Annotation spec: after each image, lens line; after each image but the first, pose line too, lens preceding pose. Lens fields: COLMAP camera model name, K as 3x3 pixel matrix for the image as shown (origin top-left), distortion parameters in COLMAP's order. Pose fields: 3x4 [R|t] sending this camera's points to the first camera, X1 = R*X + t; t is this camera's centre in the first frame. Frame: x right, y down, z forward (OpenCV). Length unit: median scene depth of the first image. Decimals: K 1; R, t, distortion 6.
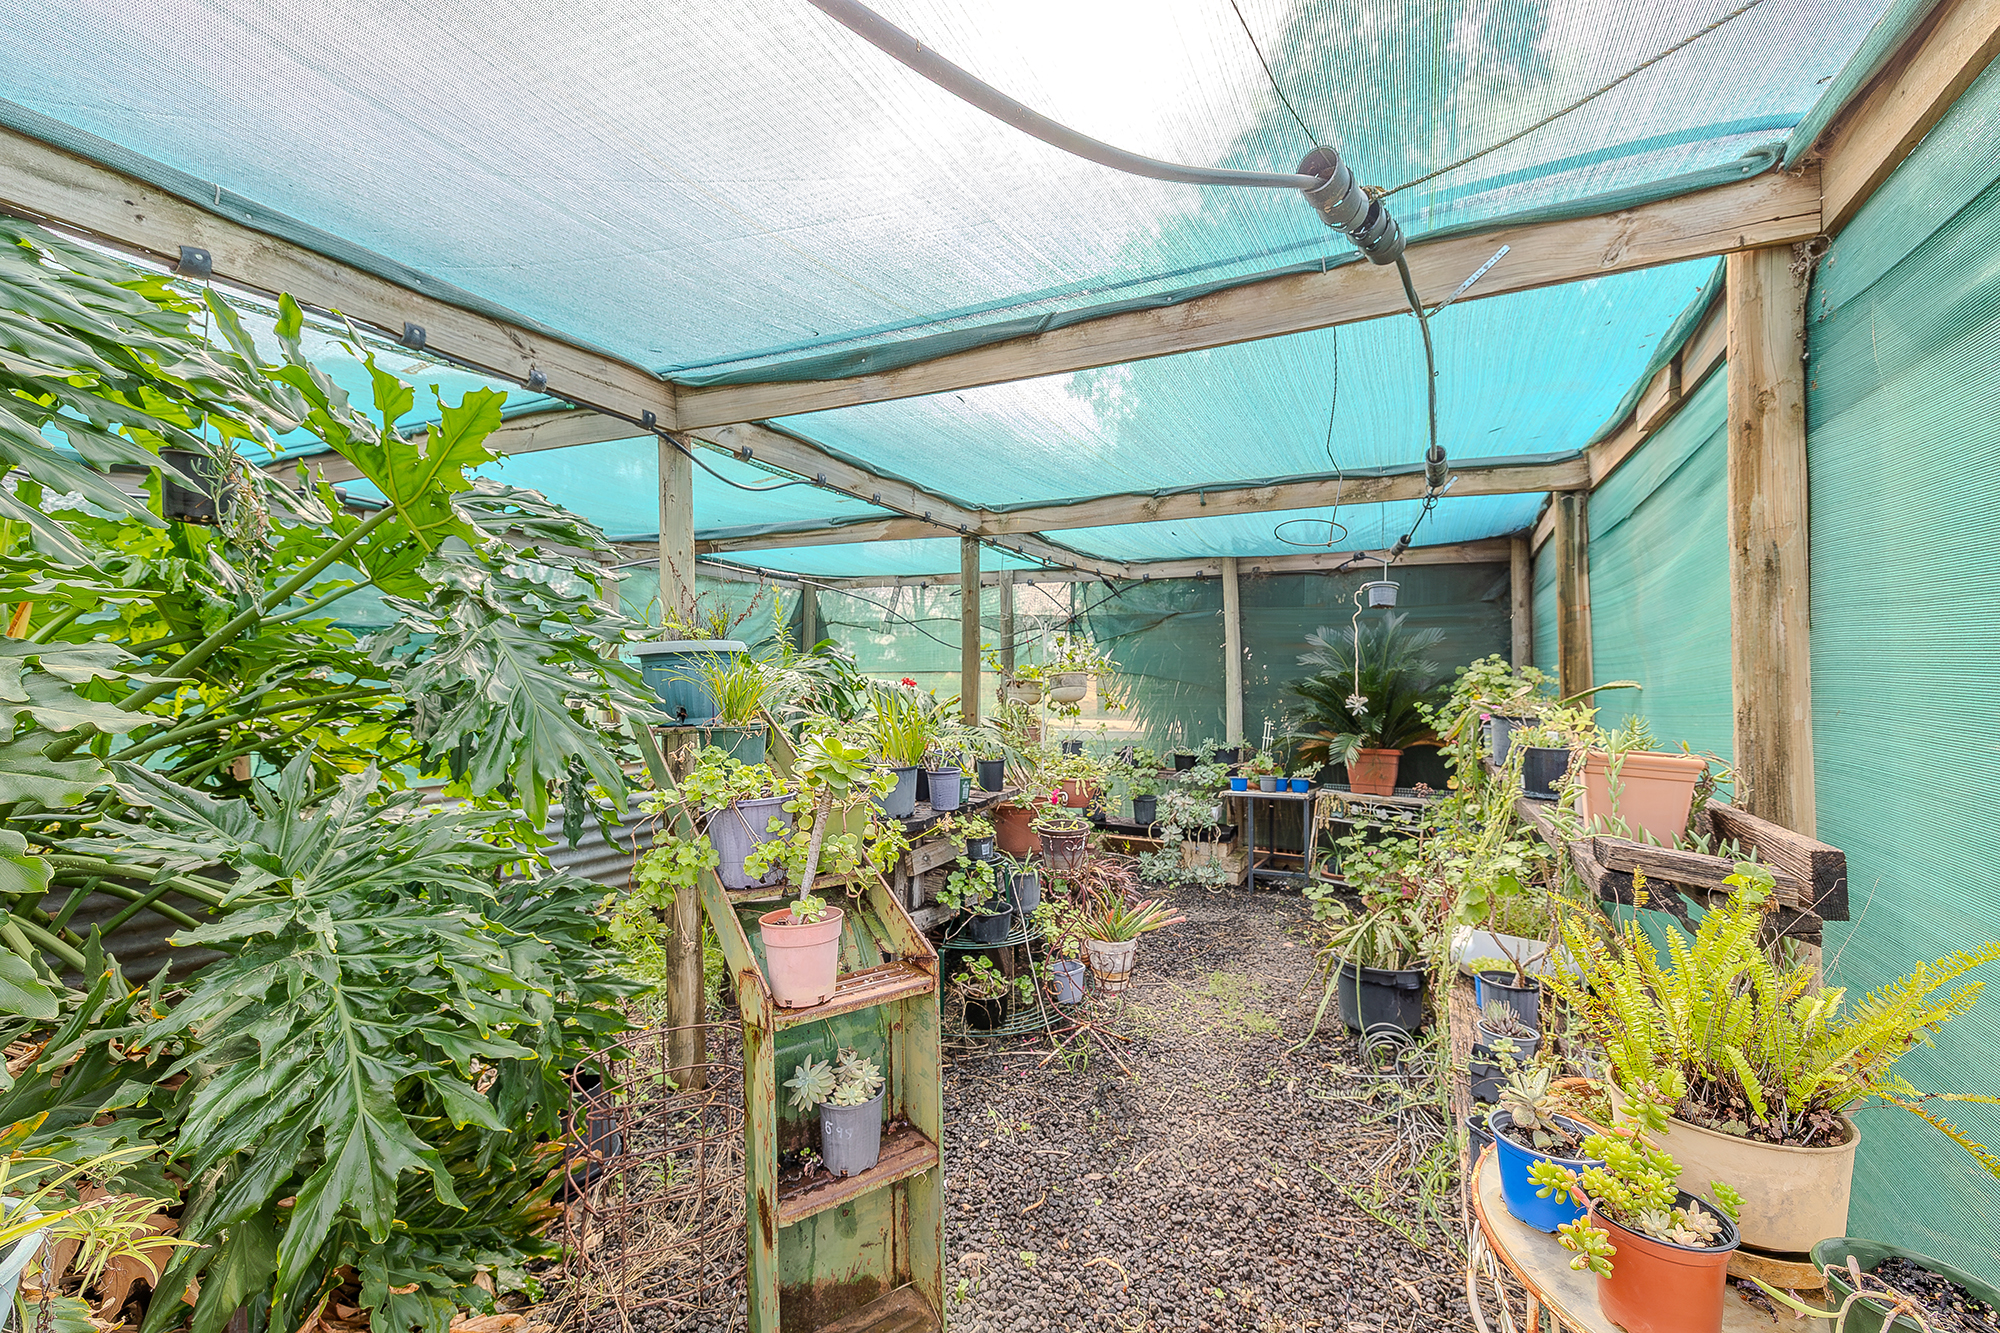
lens RADIAL K [[854.9, 0, 1002.3], [0, 854.9, 660.6], [0, 0, 1]] dist [0.000953, -0.004642]
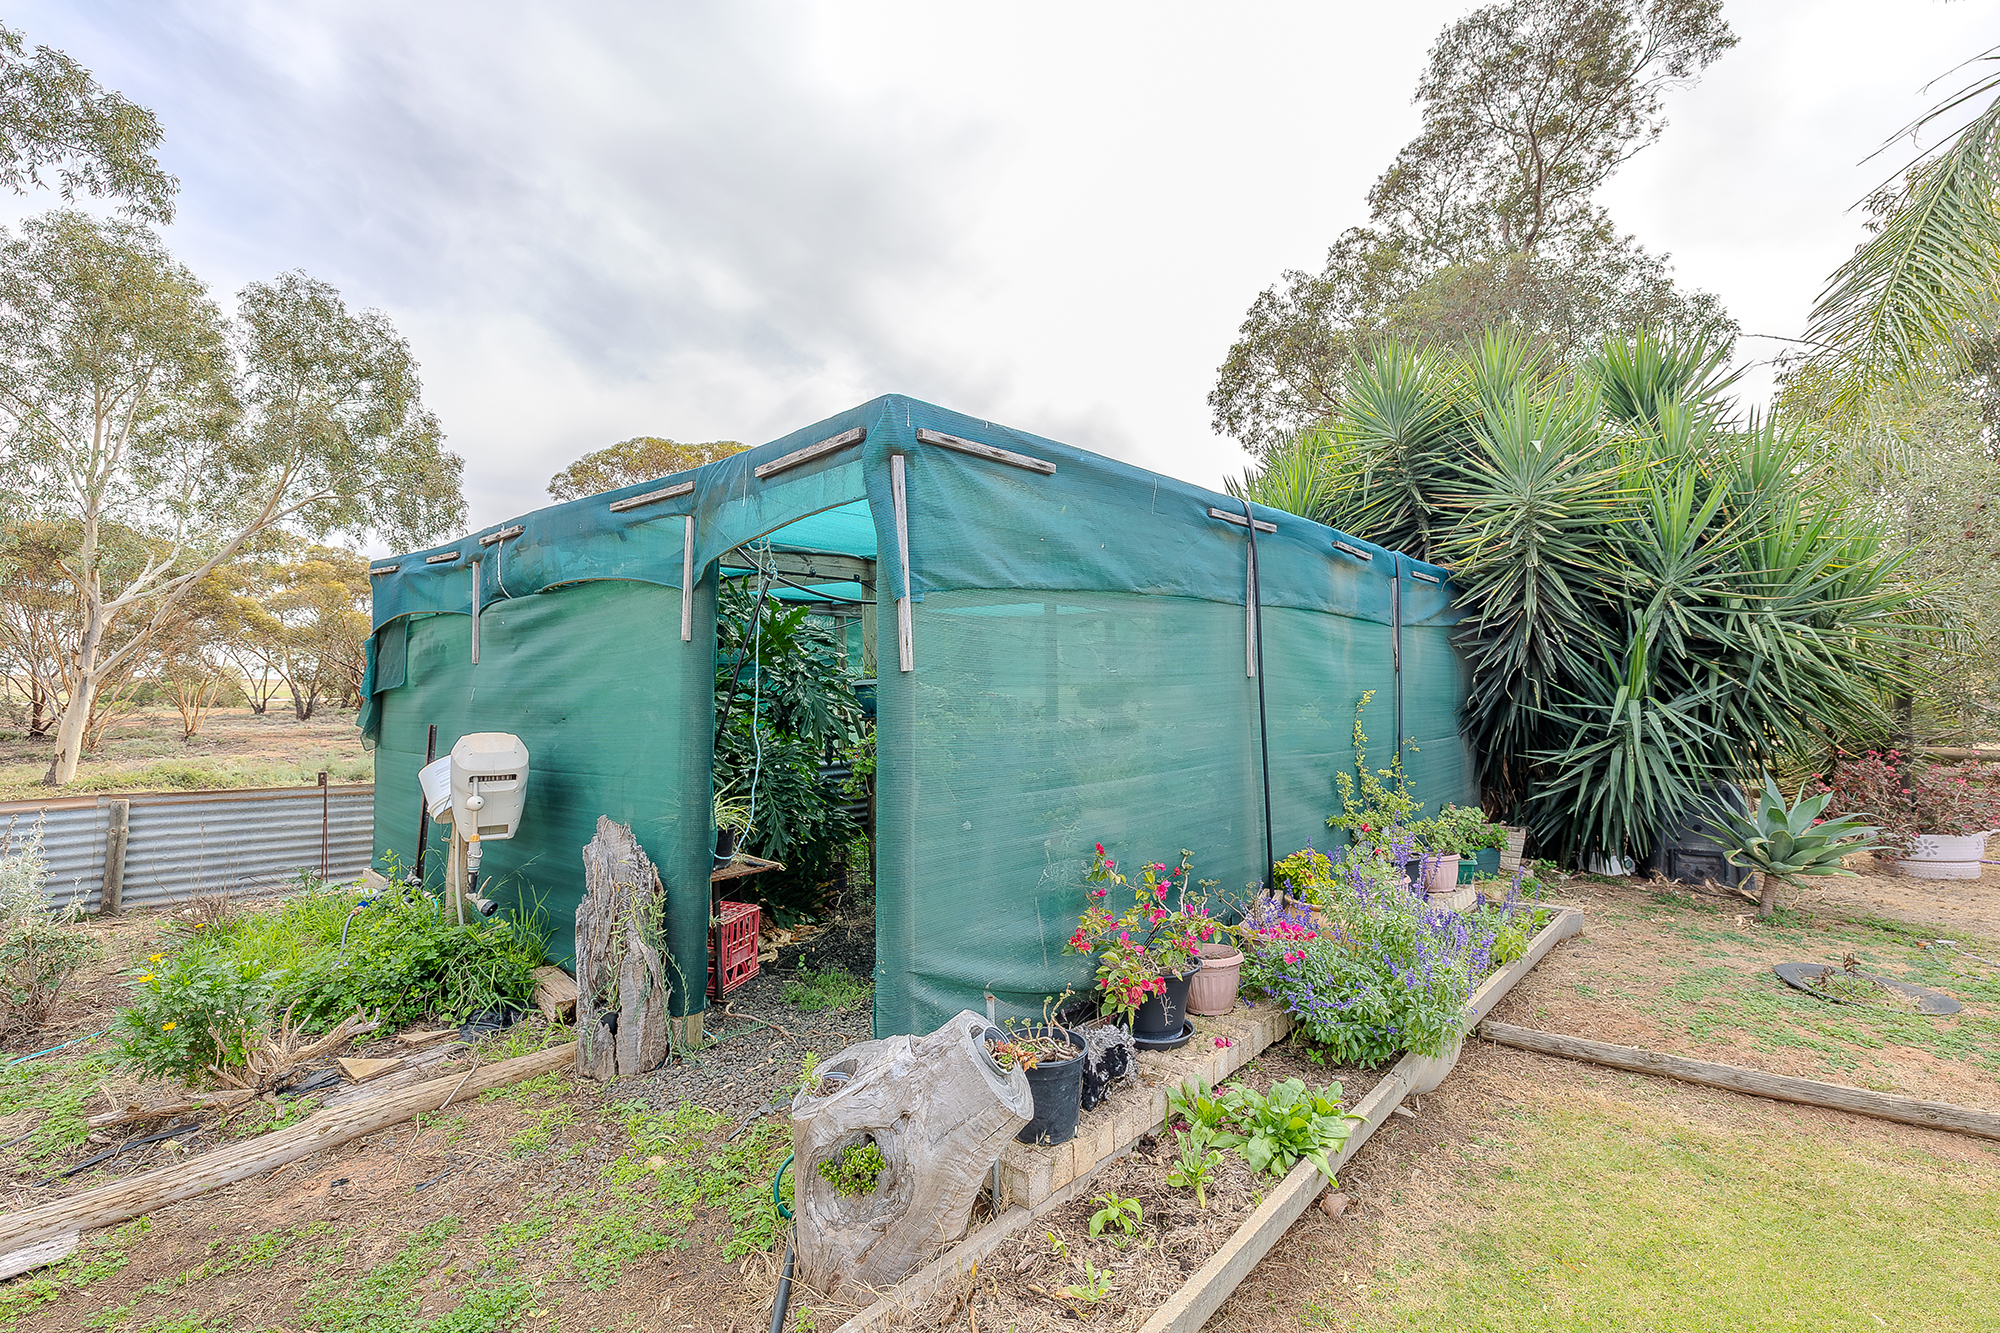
lens RADIAL K [[854.9, 0, 1002.3], [0, 854.9, 660.6], [0, 0, 1]] dist [0.000953, -0.004642]
pose [[0.970446, -0.018005, -0.240647, 0.596440], [0.016598, 0.999831, -0.007875, -0.057922], [0.240749, 0.003648, 0.970581, -1.309245]]
